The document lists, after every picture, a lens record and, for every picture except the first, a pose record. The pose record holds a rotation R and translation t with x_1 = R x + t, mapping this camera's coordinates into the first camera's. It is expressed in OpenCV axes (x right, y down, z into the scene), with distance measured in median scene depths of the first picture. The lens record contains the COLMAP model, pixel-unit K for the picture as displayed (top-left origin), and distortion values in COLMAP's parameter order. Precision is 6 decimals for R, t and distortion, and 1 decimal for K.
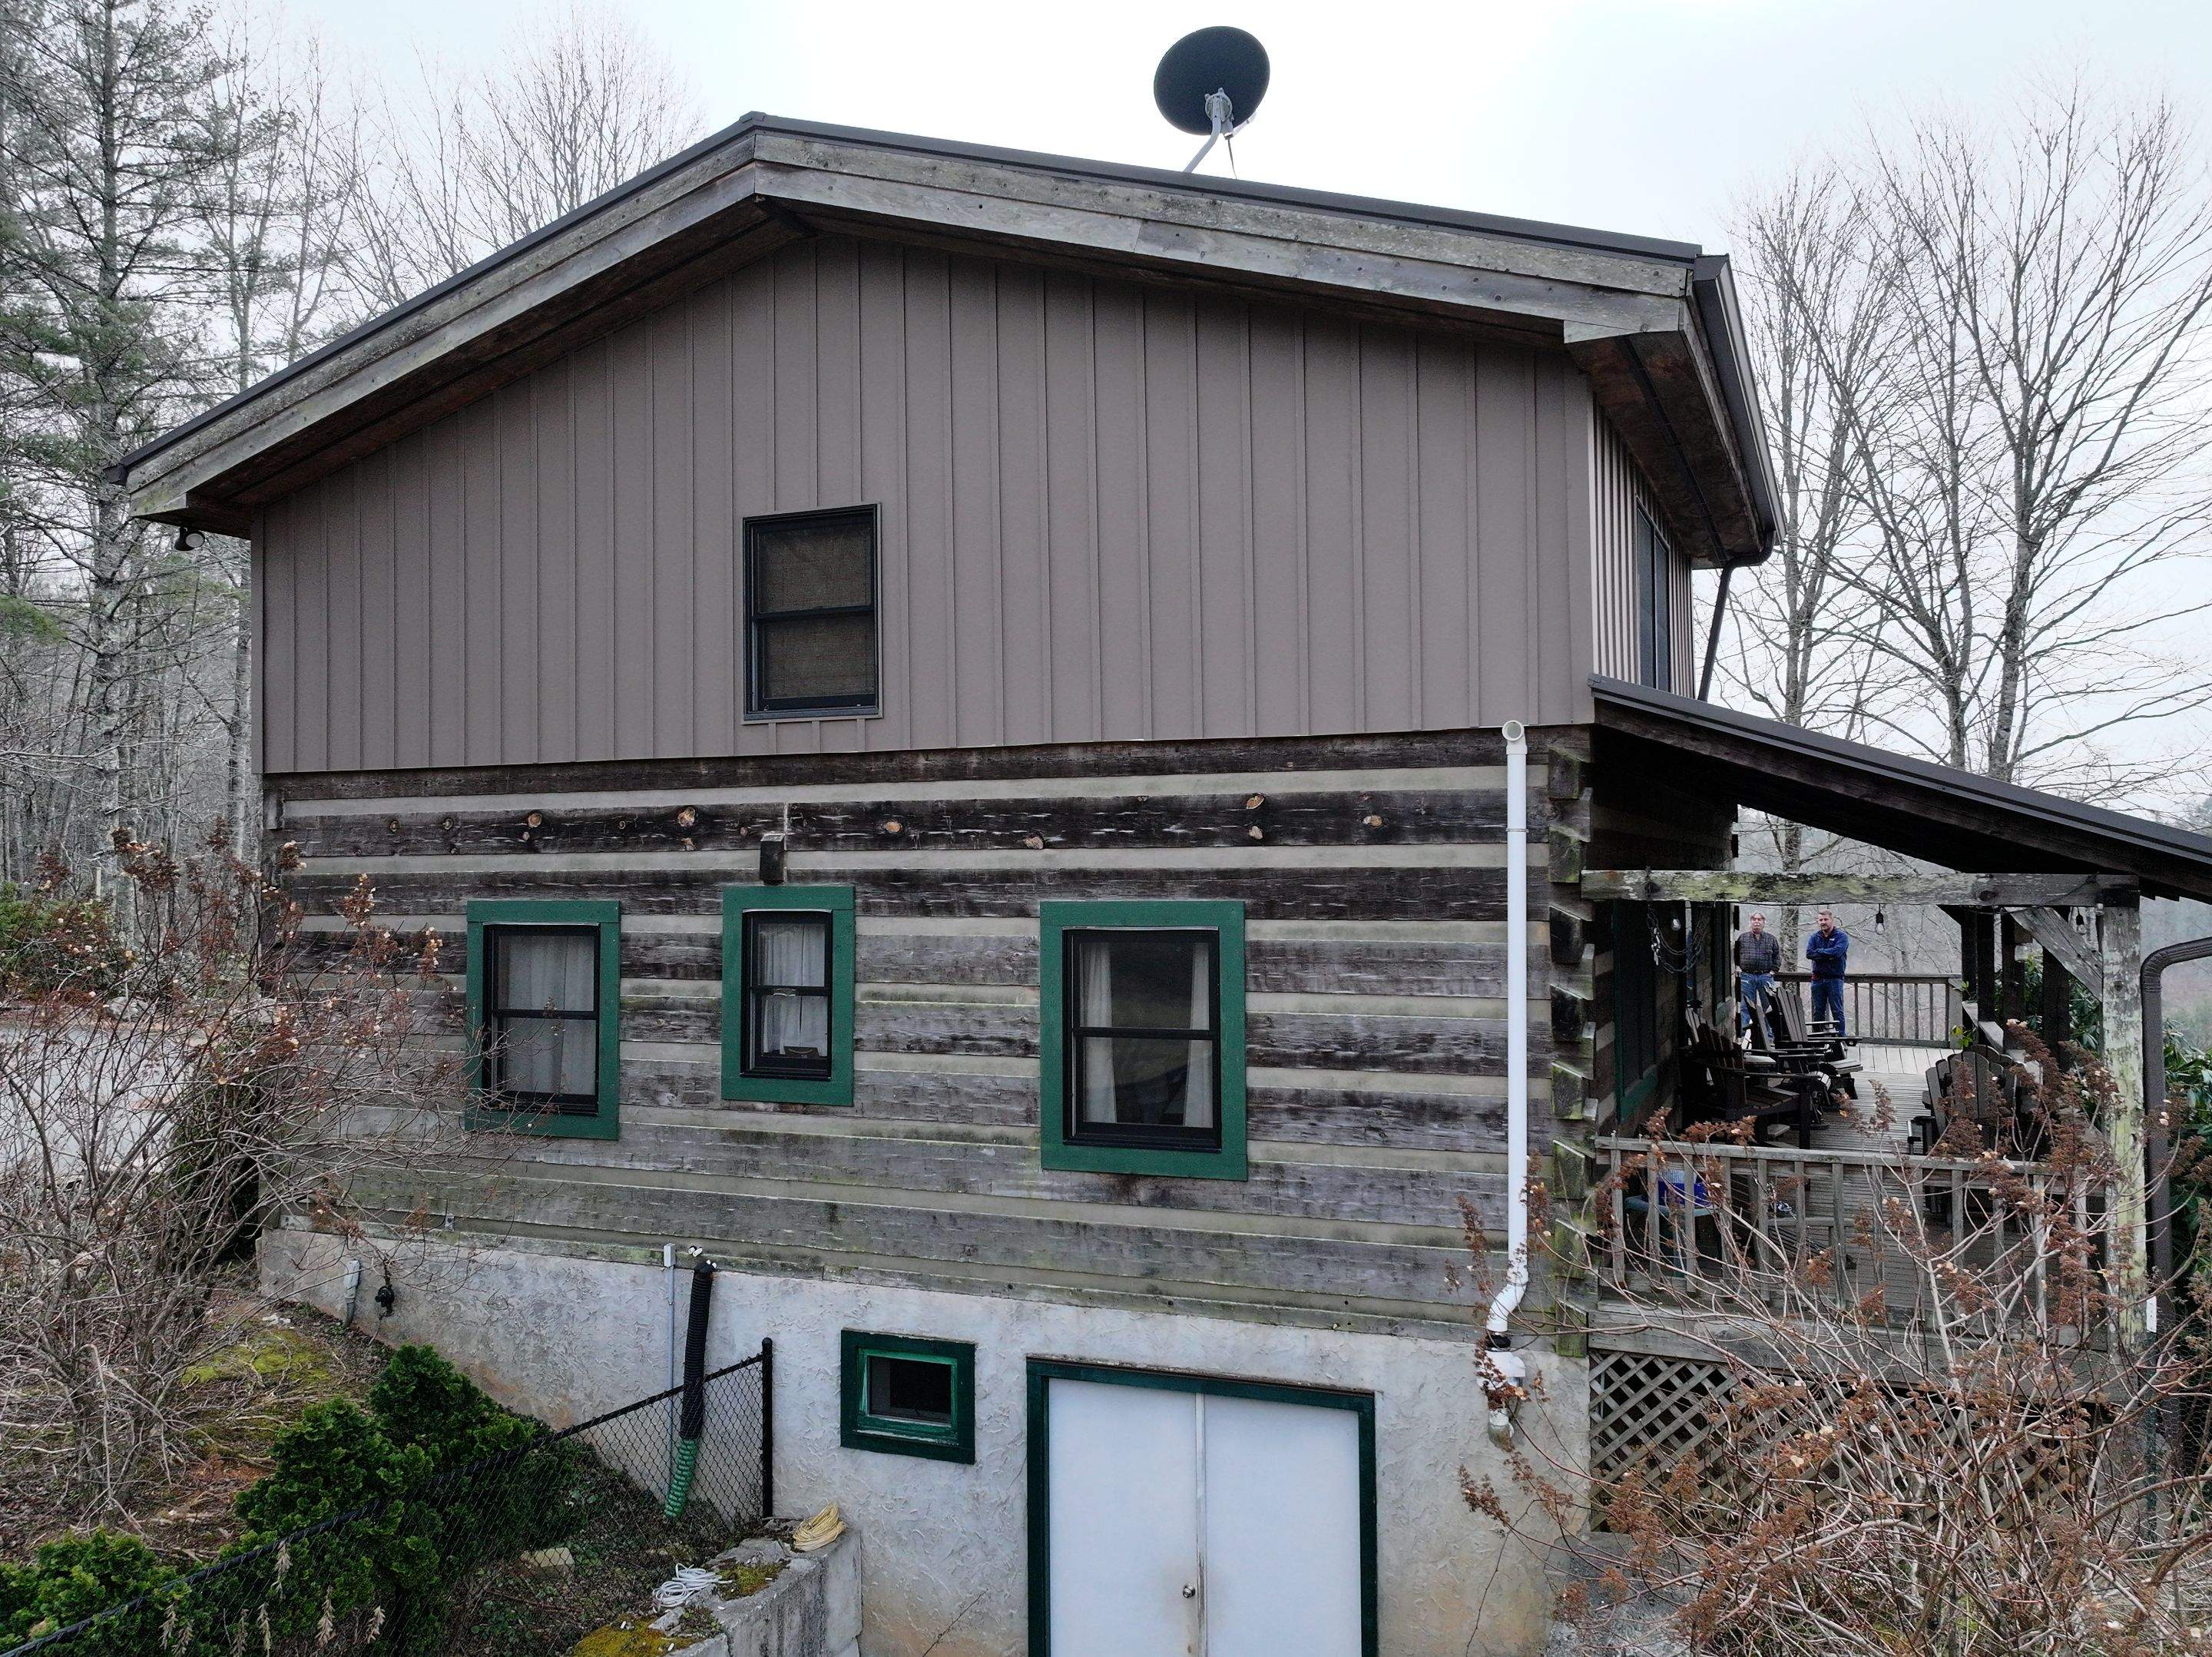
lens RADIAL K [[1753.9, 0, 1106.0], [0, 1753.9, 828.5], [0, 0, 1]] dist [0.008333, -0.006557]
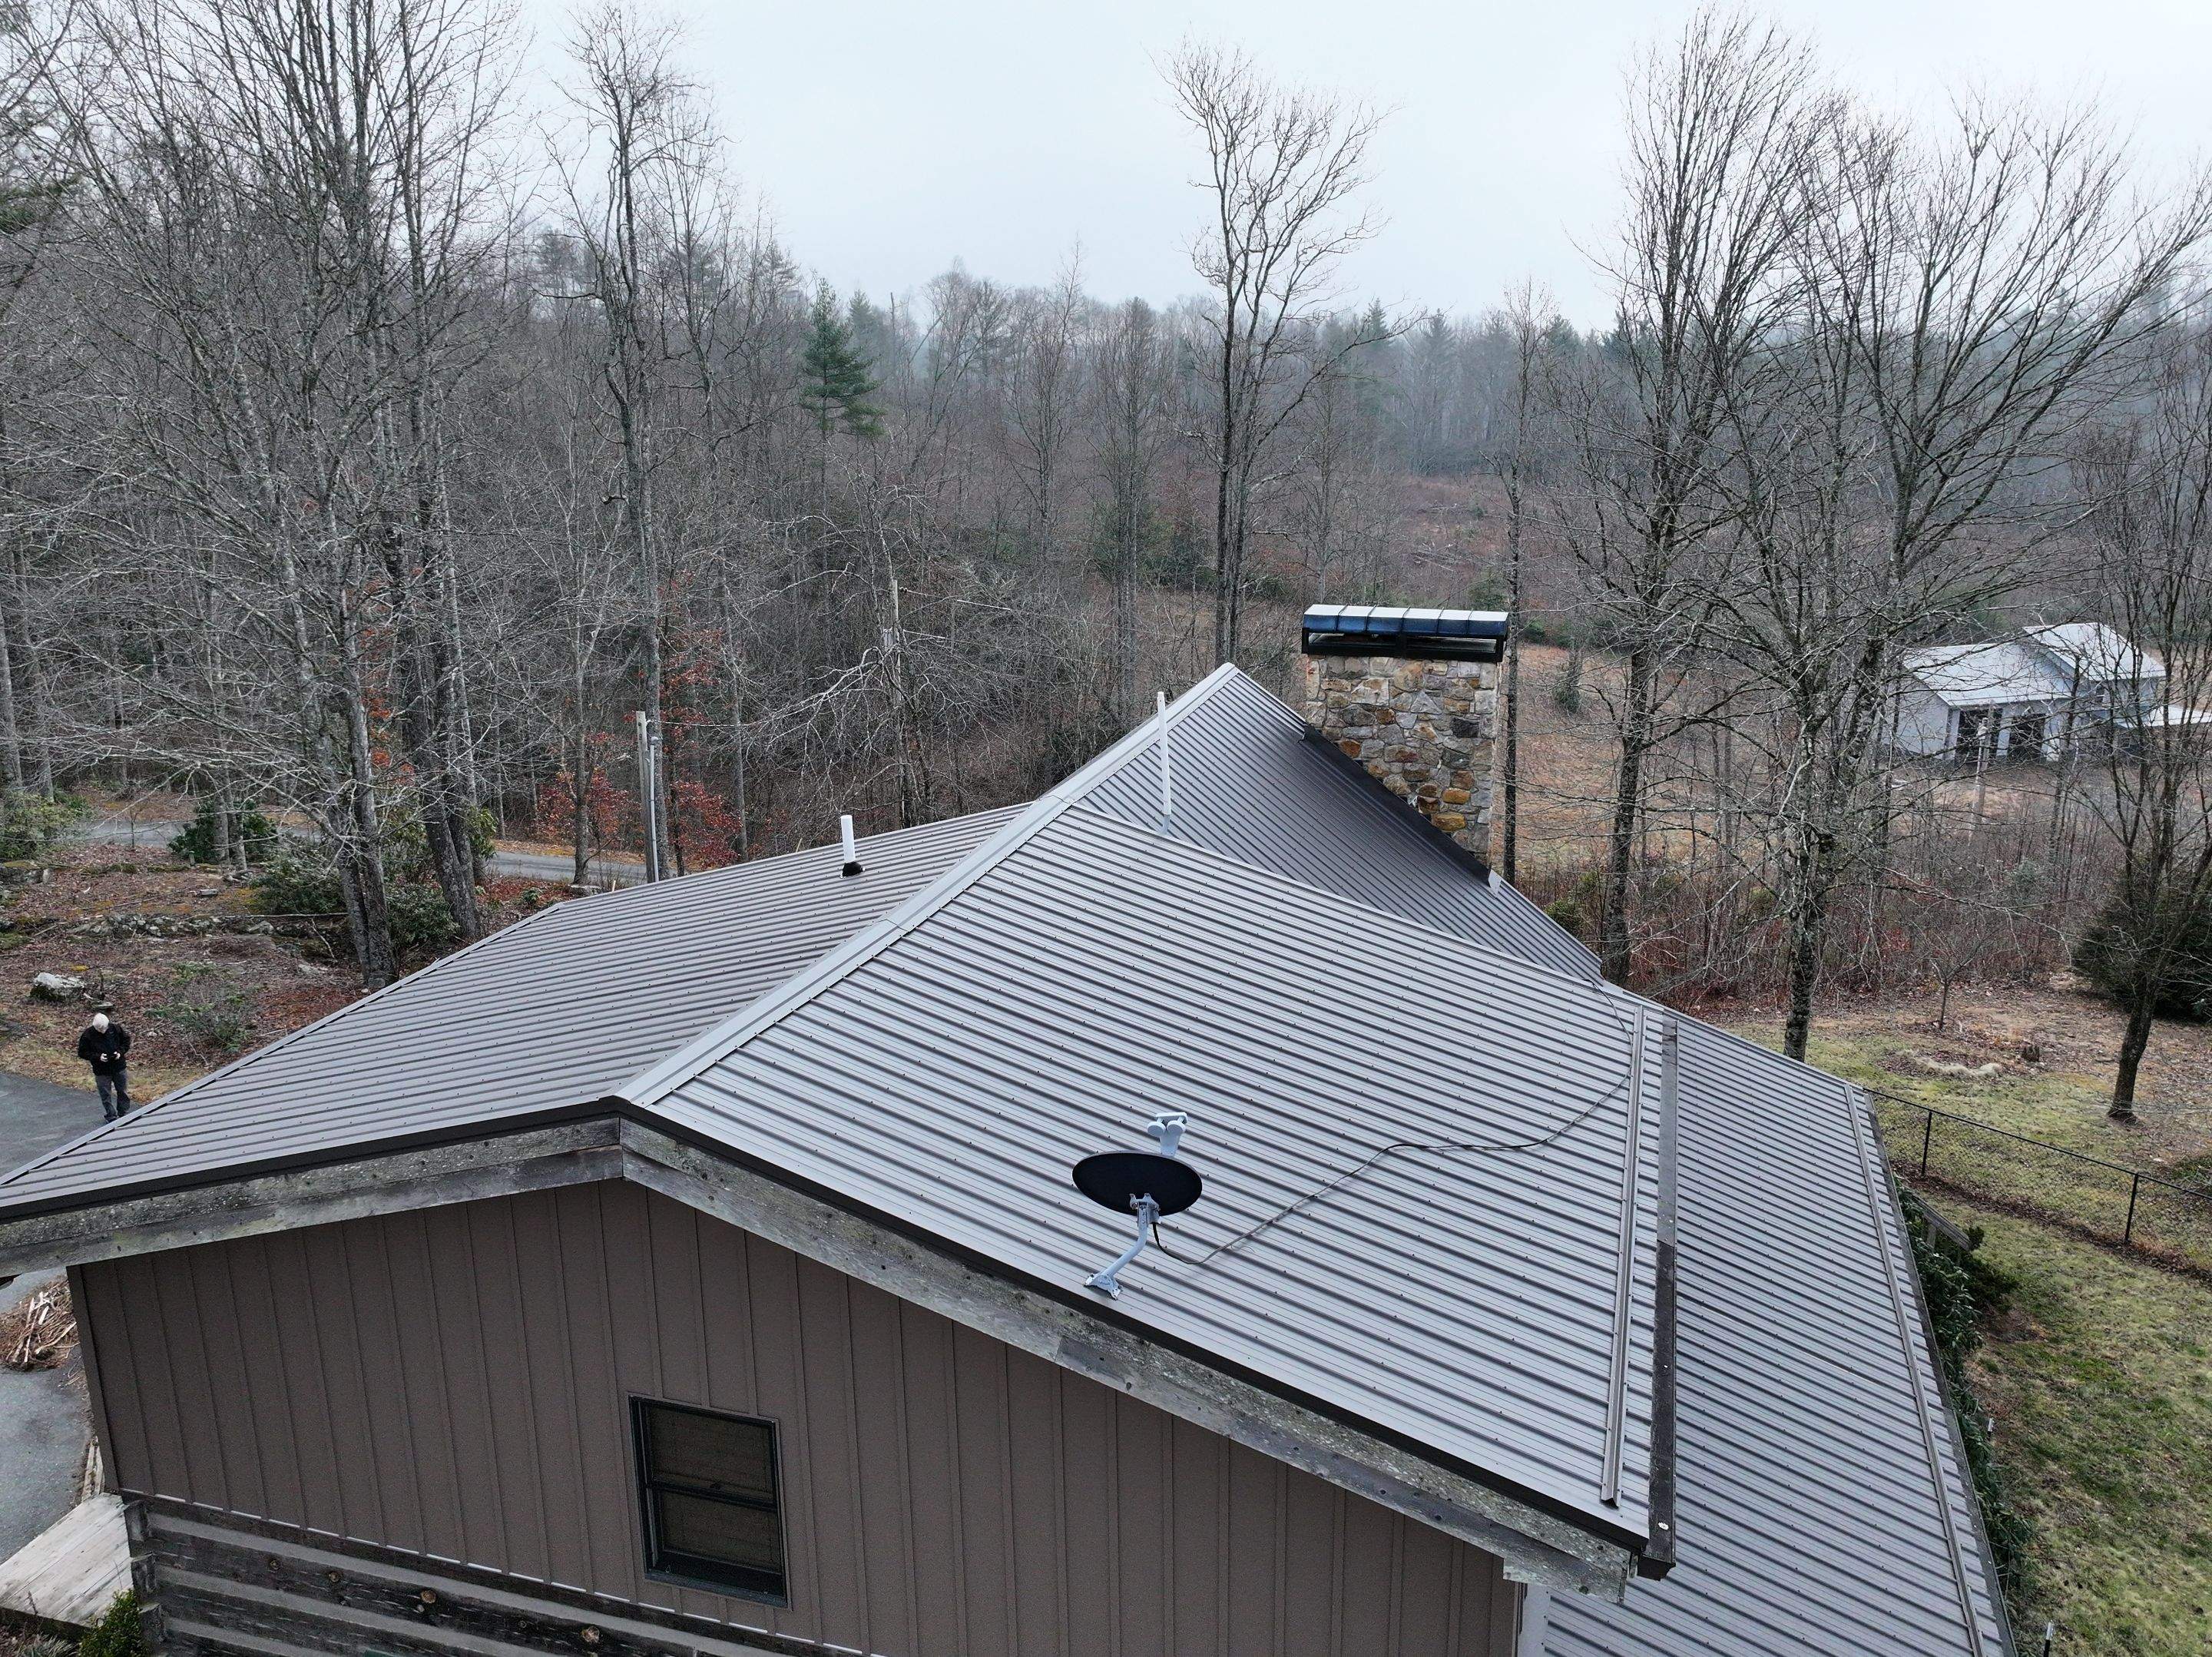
lens RADIAL K [[1753.9, 0, 1106.0], [0, 1753.9, 828.5], [0, 0, 1]] dist [0.008333, -0.006557]
pose [[0.995307, -0.025637, 0.093309, -0.032085], [-0.001612, 0.959740, 0.280887, -0.757047], [-0.096754, -0.279719, 0.955194, 0.159624]]
